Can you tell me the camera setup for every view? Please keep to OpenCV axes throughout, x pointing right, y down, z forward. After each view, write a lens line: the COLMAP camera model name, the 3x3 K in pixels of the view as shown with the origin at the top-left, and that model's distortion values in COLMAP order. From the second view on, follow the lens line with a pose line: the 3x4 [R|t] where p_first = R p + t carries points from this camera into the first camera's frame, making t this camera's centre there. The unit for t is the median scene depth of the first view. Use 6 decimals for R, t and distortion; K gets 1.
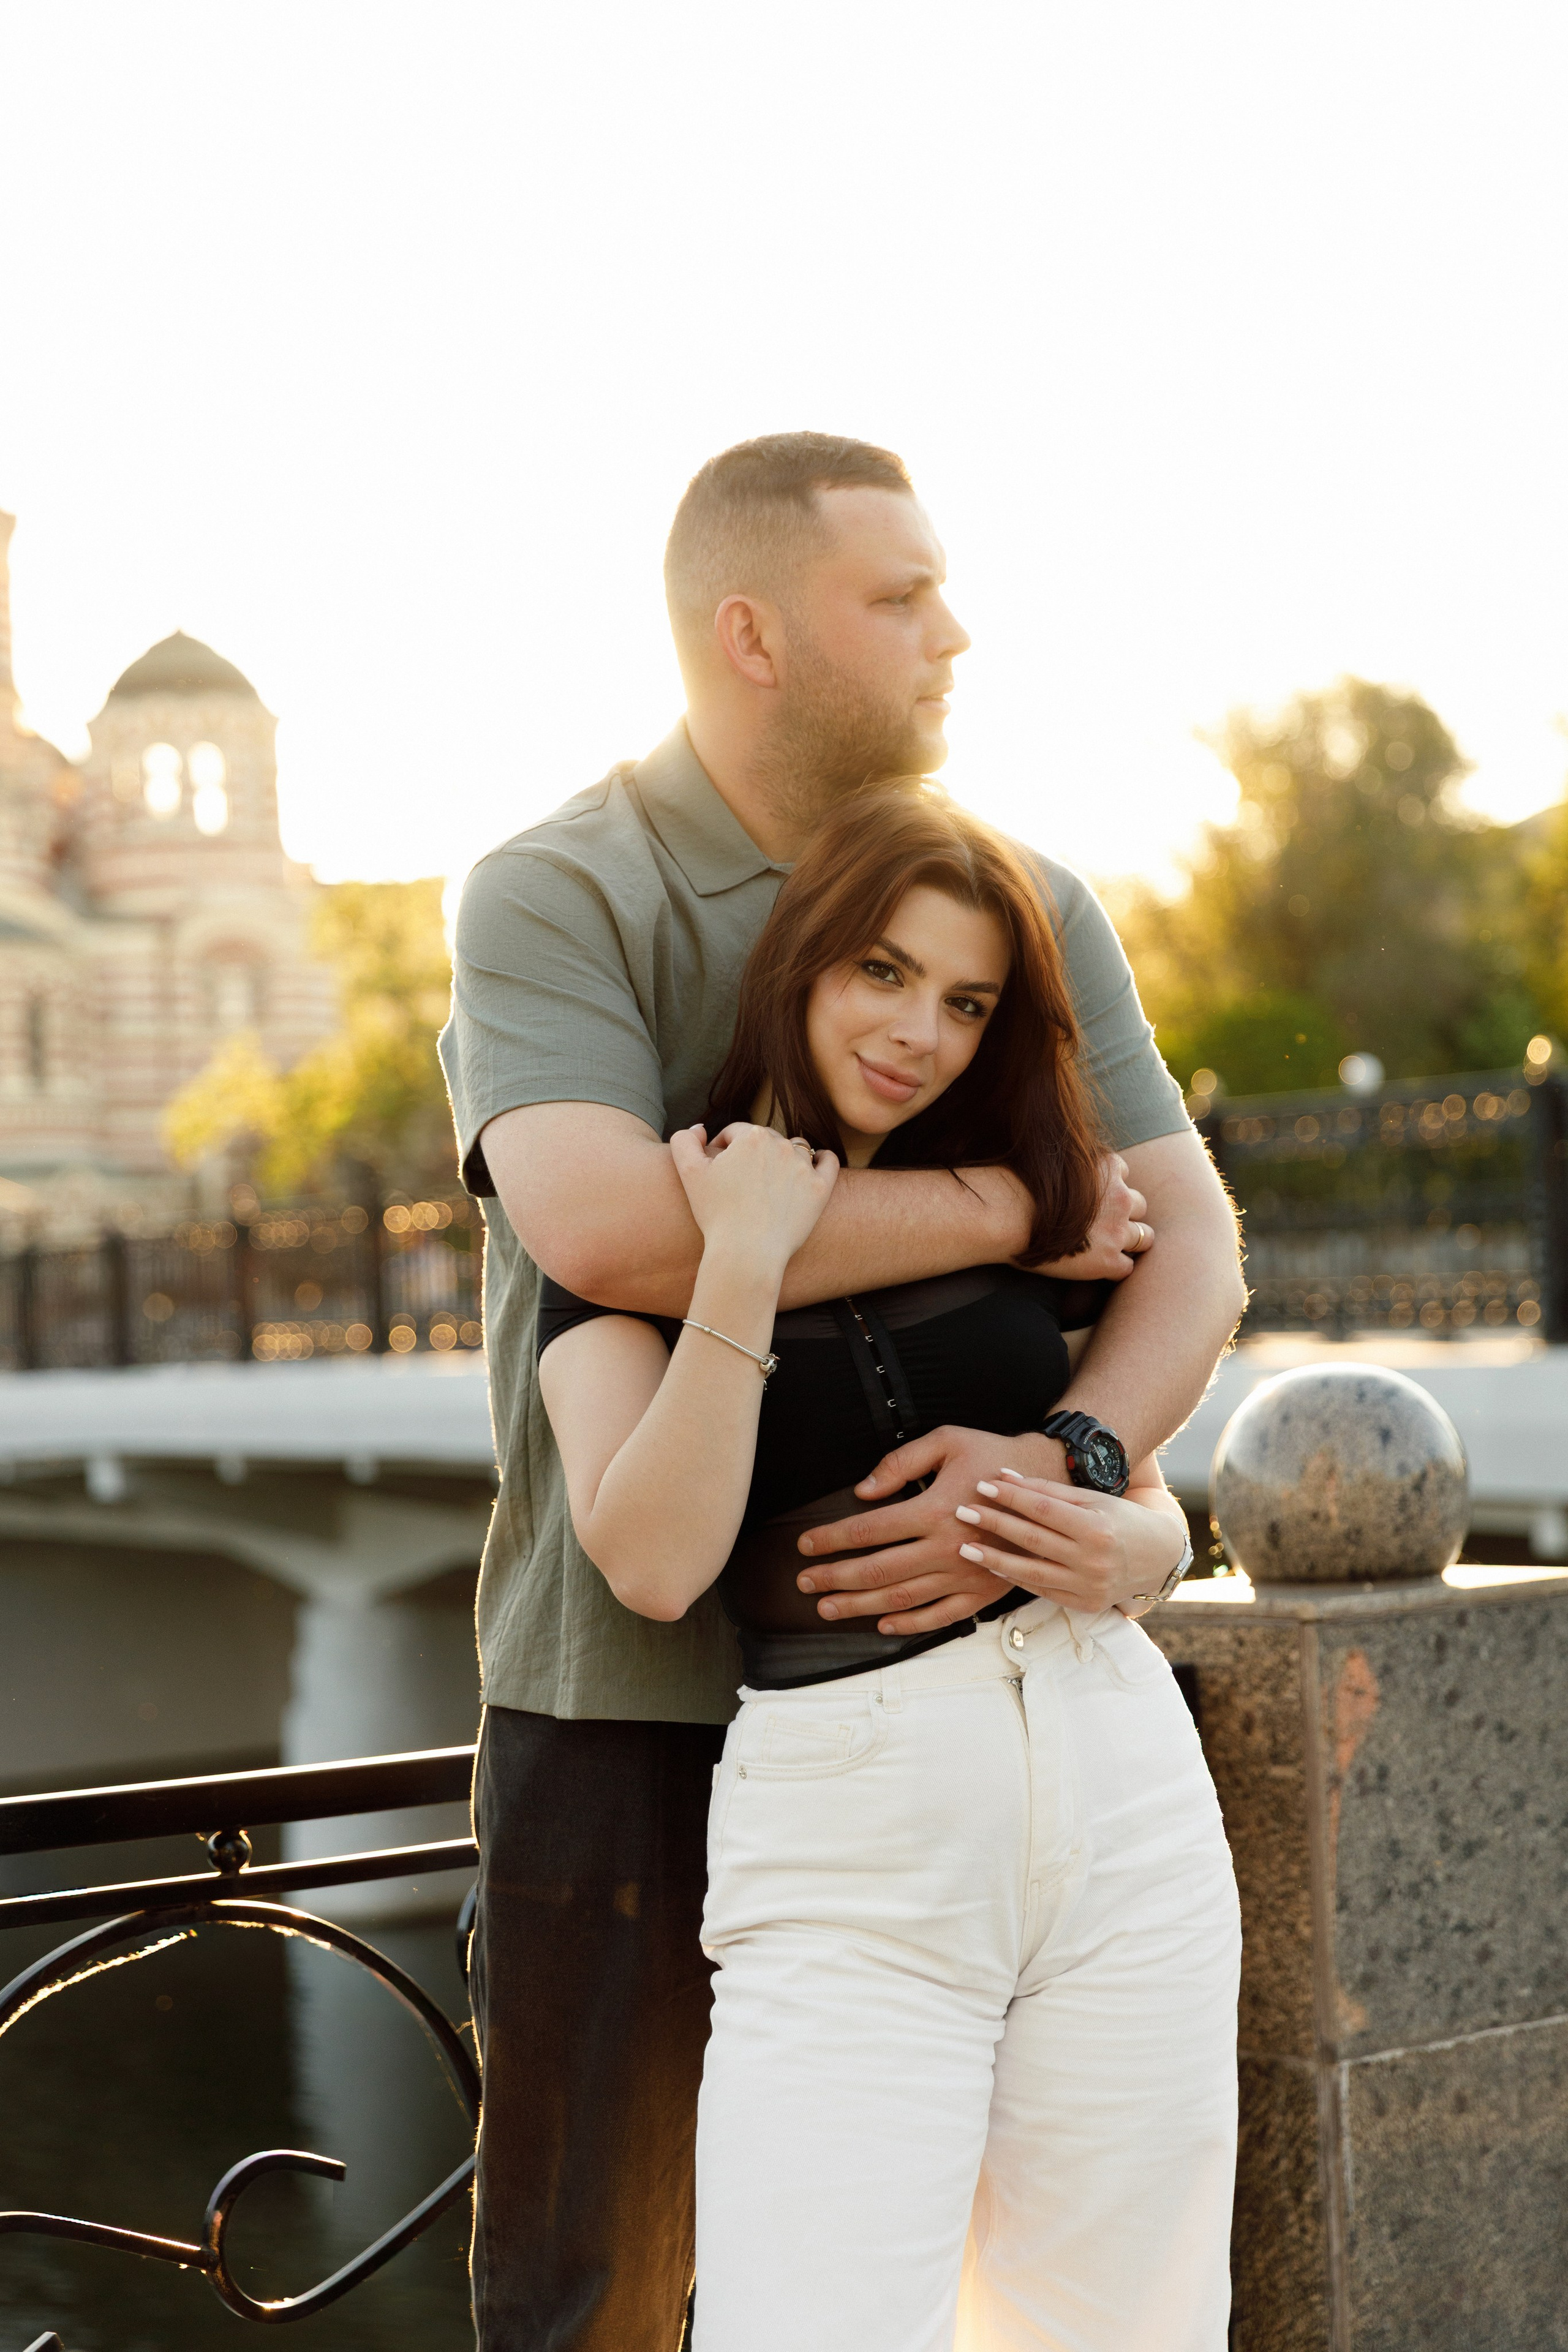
lens RADIAL K [[4481.7, 0, 816.8], [0, 4481.7, 1178.5], [0, 0, 1]] dist [0.002402, 0.000000]
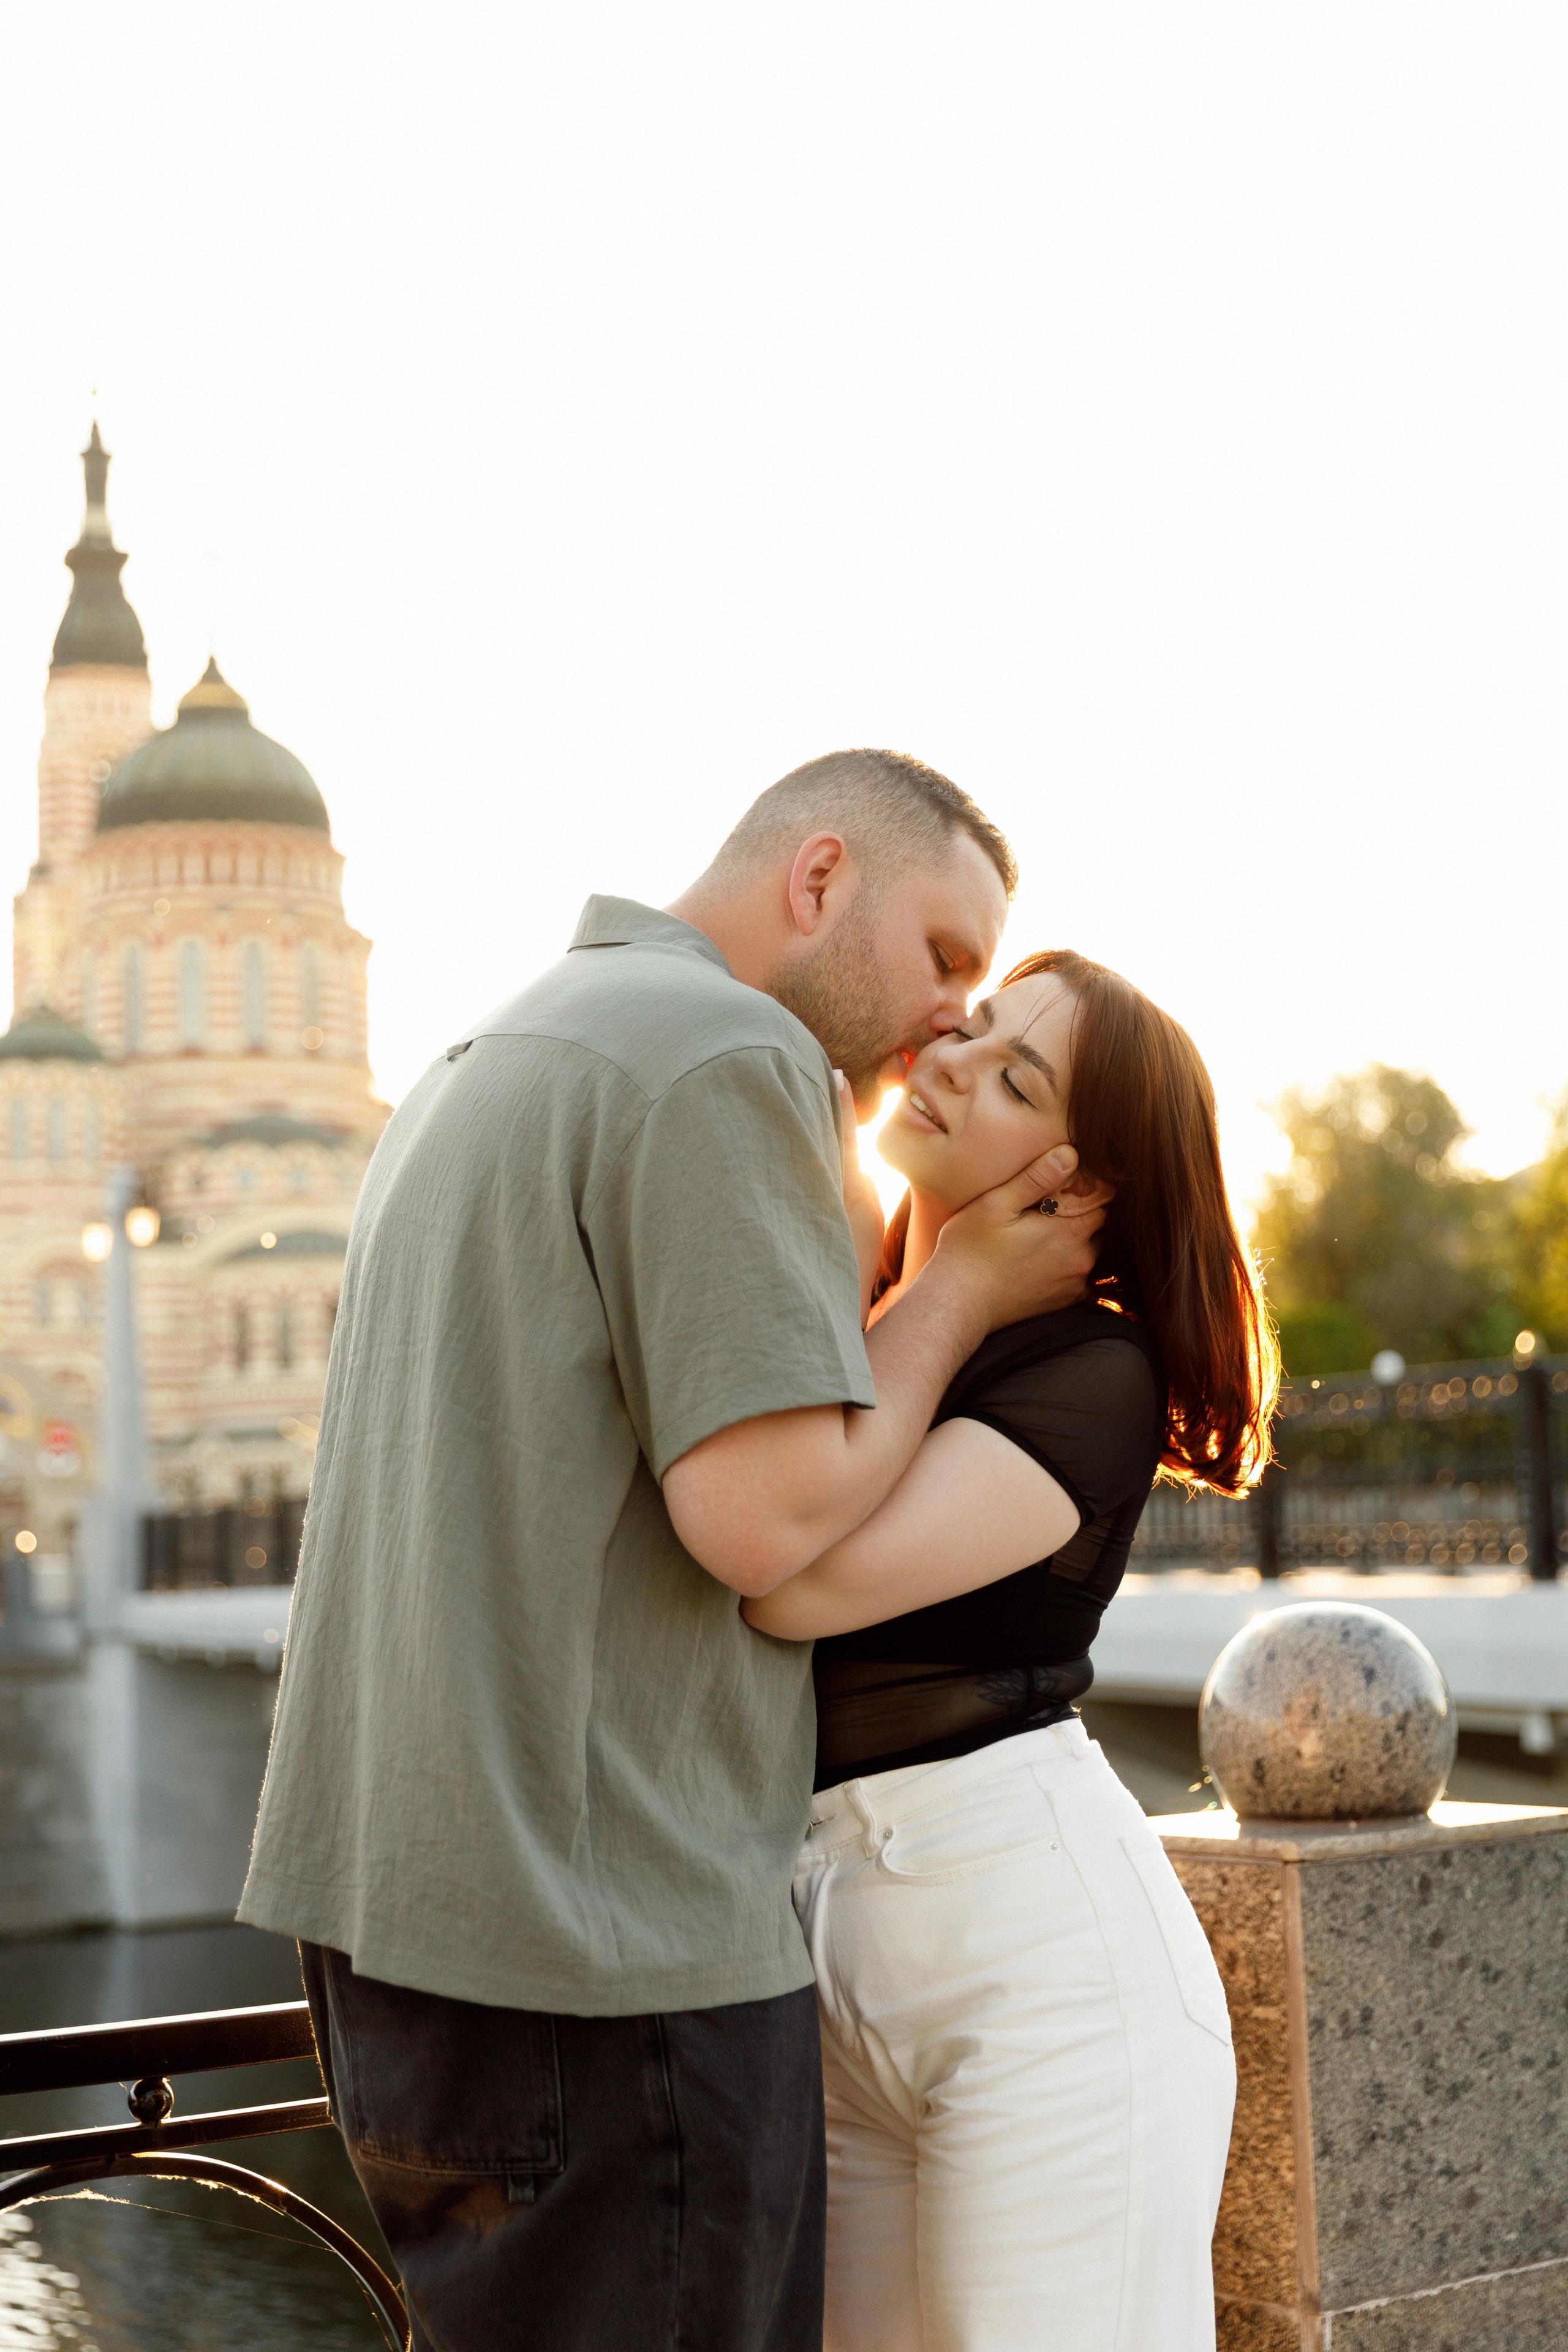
lens RADIAL K [[3372.2, 0, 796.7], [0, 3372.2, 1175.0], [0, 0, 1]] dist [0.010067, 0.000000]
pose [[0.998557, 0.007142, -0.053227, 0.037195], [-0.011341, 0.996810, -0.078998, 0.006270], [0.052493, 0.079487, 0.995453, 0.222916]]
